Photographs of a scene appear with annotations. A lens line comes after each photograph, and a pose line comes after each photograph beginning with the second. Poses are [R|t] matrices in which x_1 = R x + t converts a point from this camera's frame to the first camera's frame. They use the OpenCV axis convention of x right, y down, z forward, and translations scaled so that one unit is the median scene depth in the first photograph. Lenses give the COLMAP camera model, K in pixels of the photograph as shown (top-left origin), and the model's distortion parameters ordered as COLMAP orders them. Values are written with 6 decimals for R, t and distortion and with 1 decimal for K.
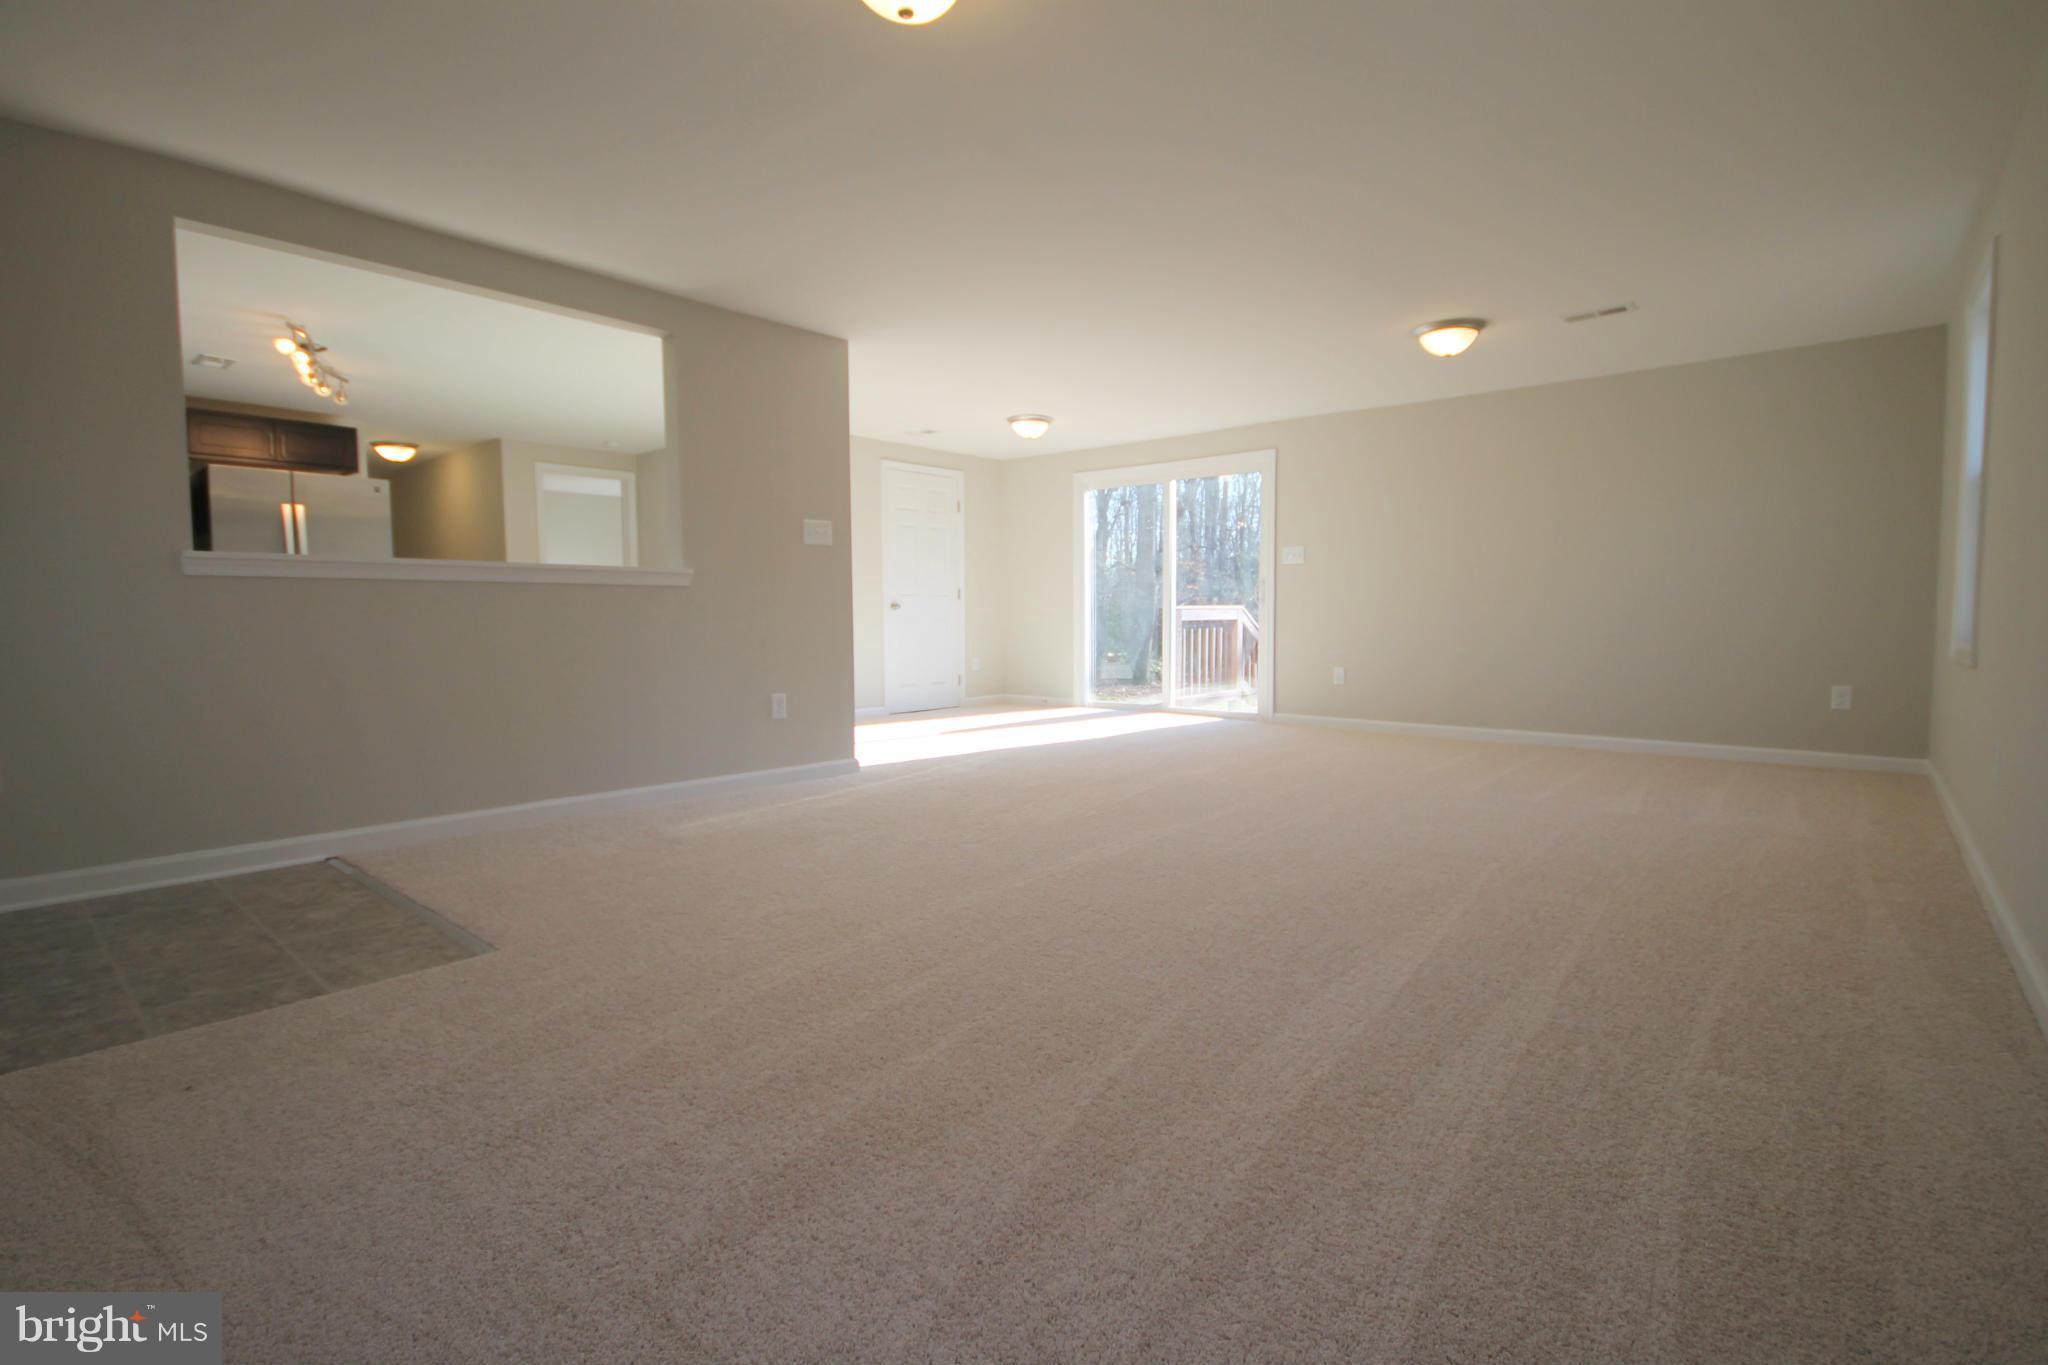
lens RADIAL K [[956.3, 0, 1027.2], [0, 956.3, 672.9], [0, 0, 1]] dist [0.003598, -0.008618]
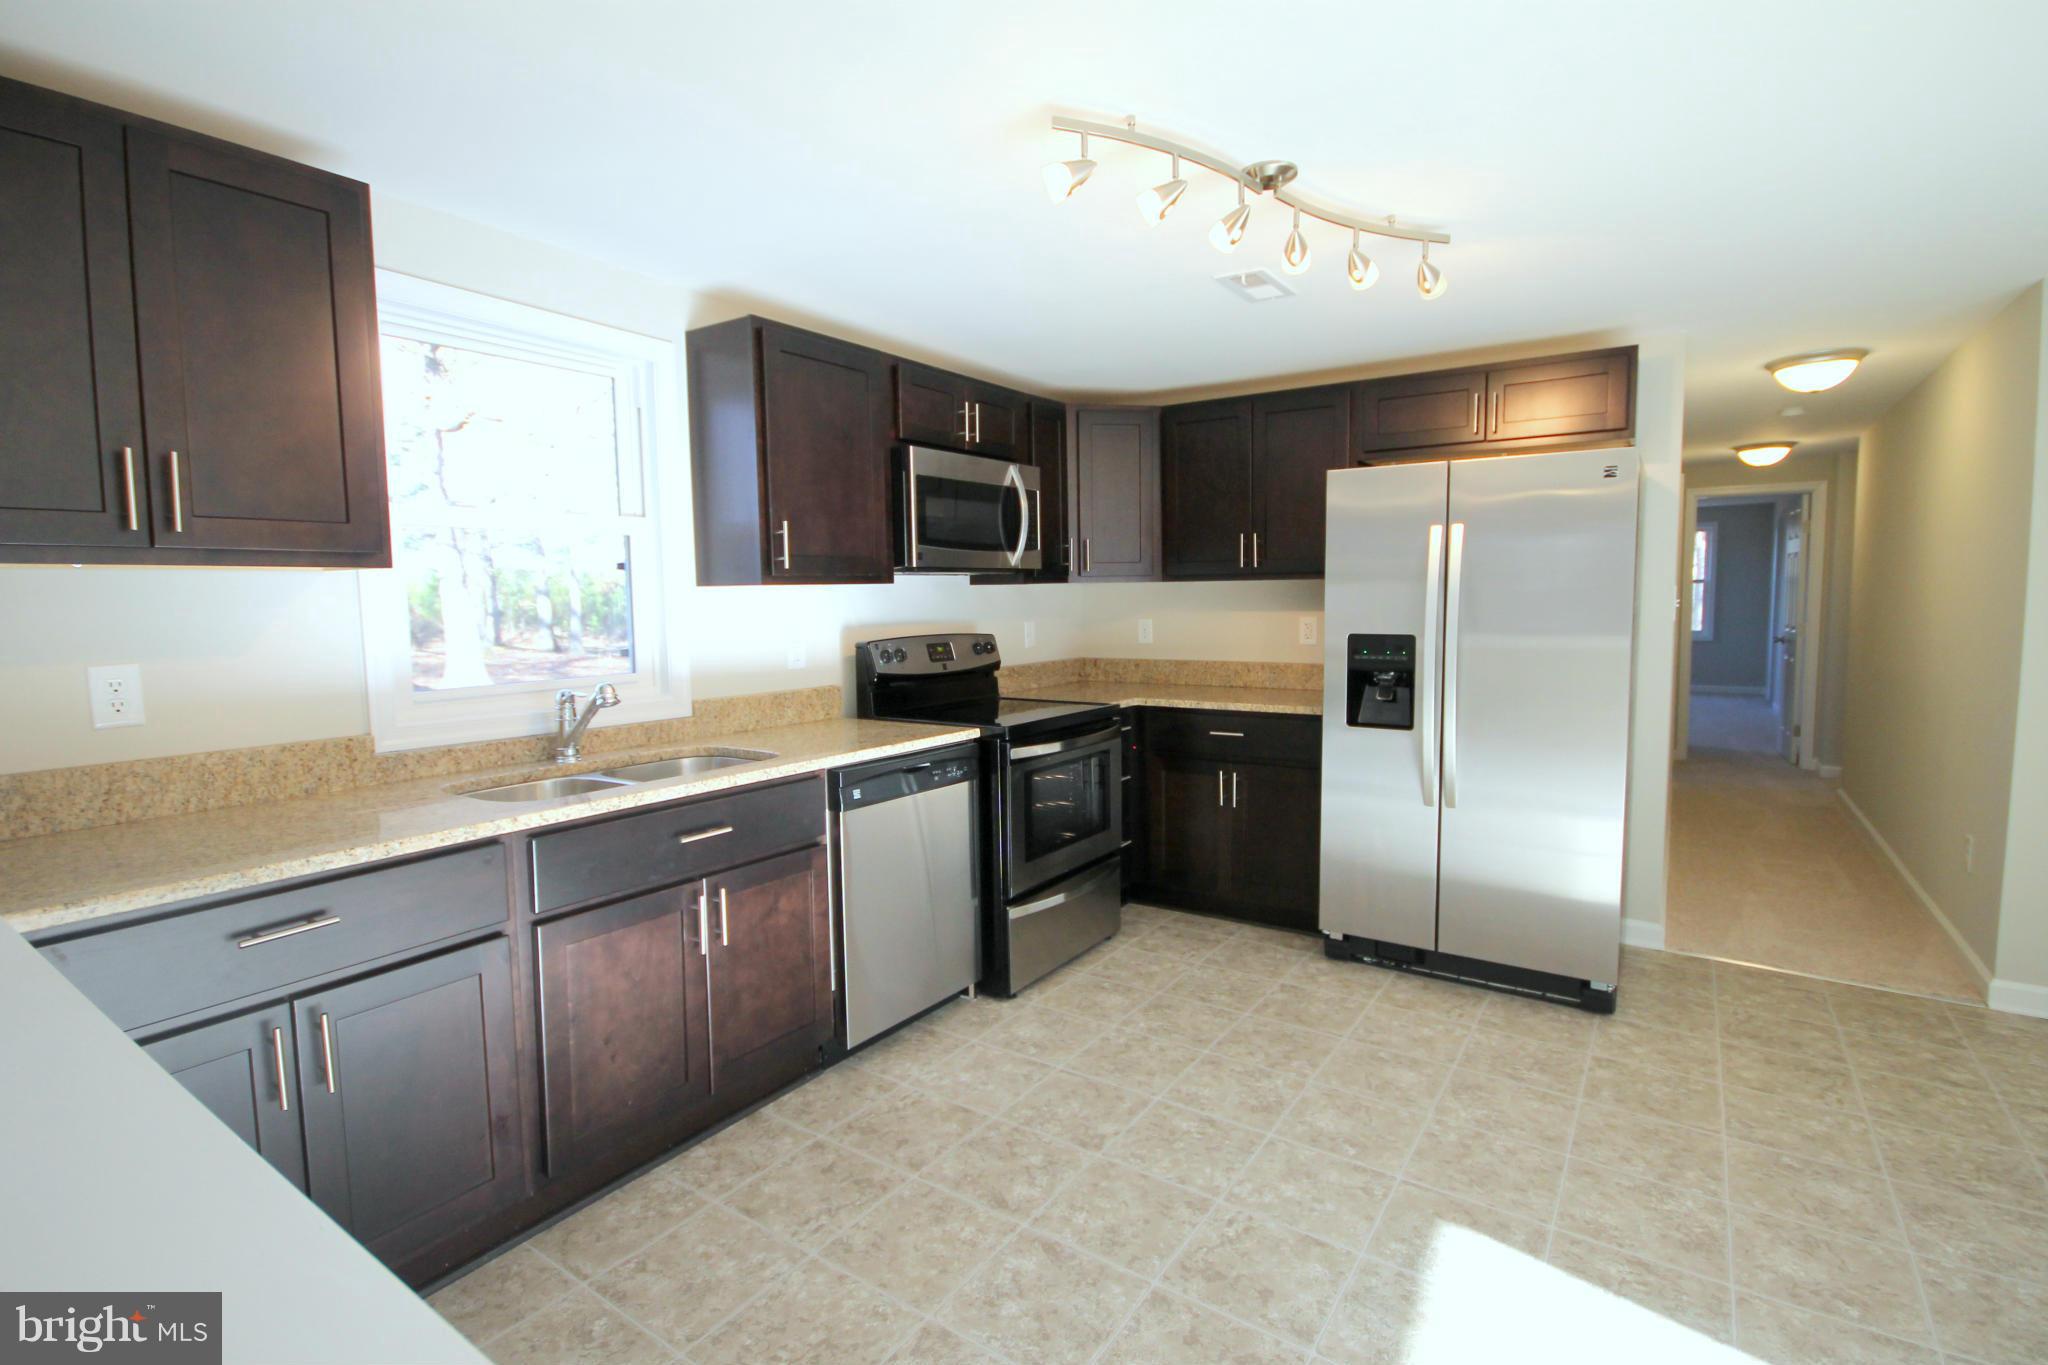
lens RADIAL K [[955.3, 0, 1029.5], [0, 955.3, 674.7], [0, 0, 1]] dist [-0.000346, -0.000481]
pose [[0.117860, 0.090491, -0.988899, -0.204626], [-0.050235, 0.995108, 0.085072, -0.096791], [0.991759, 0.039650, 0.121829, 0.540328]]
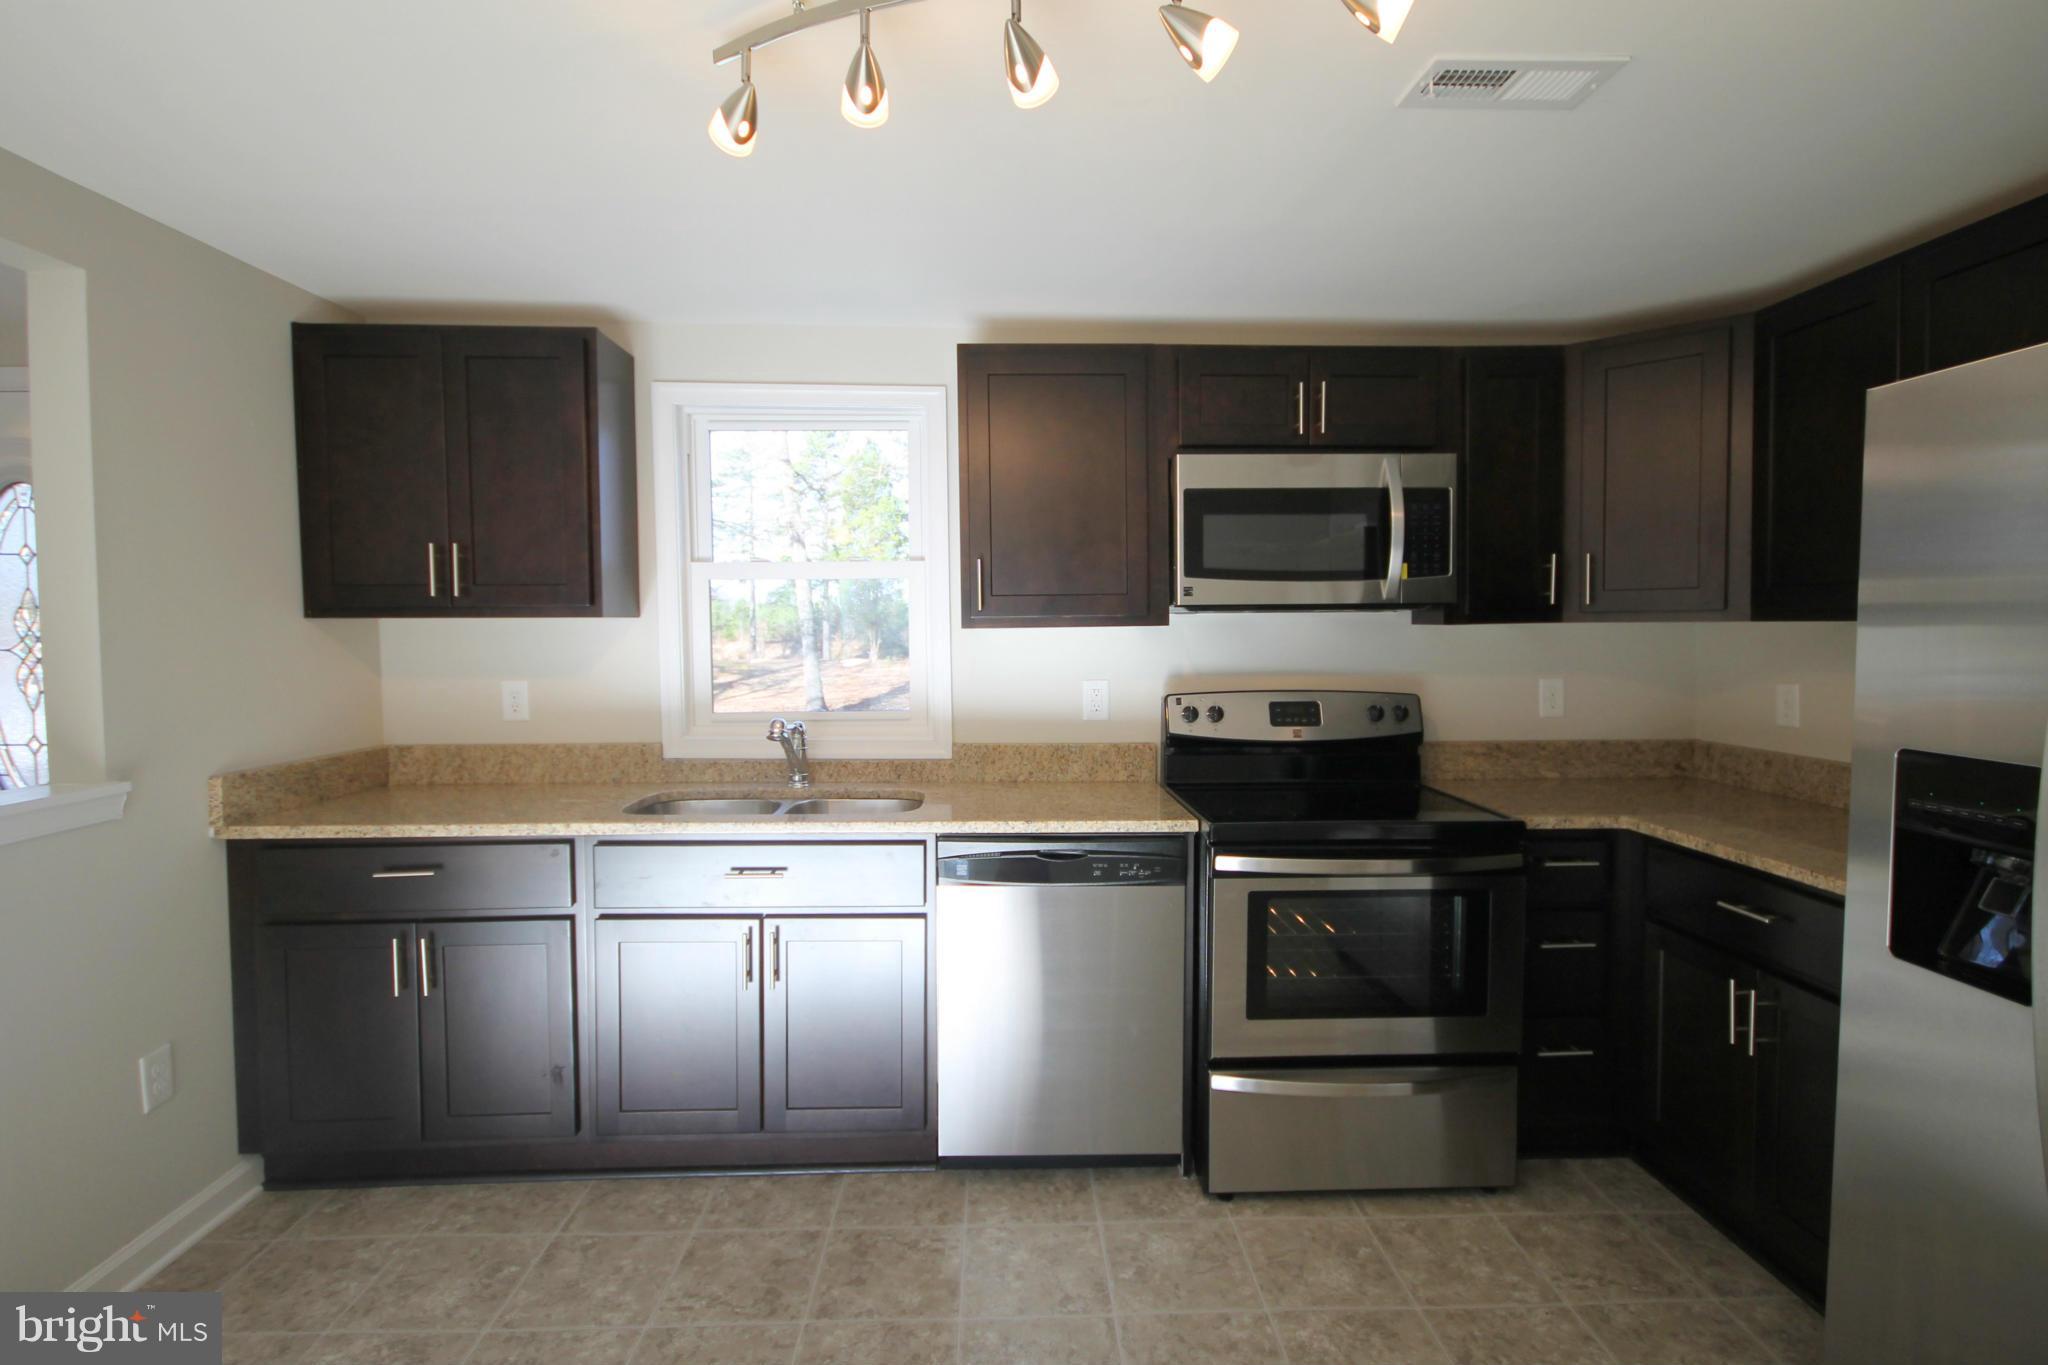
lens RADIAL K [[988.8, 0, 1032.5], [0, 988.8, 673.8], [0, 0, 1]] dist [-0.001159, -0.000333]
pose [[-0.725587, 0.045229, -0.686643, -0.351572], [-0.032510, 0.994470, 0.099859, -0.114471], [0.687362, 0.094779, -0.720104, 0.752656]]
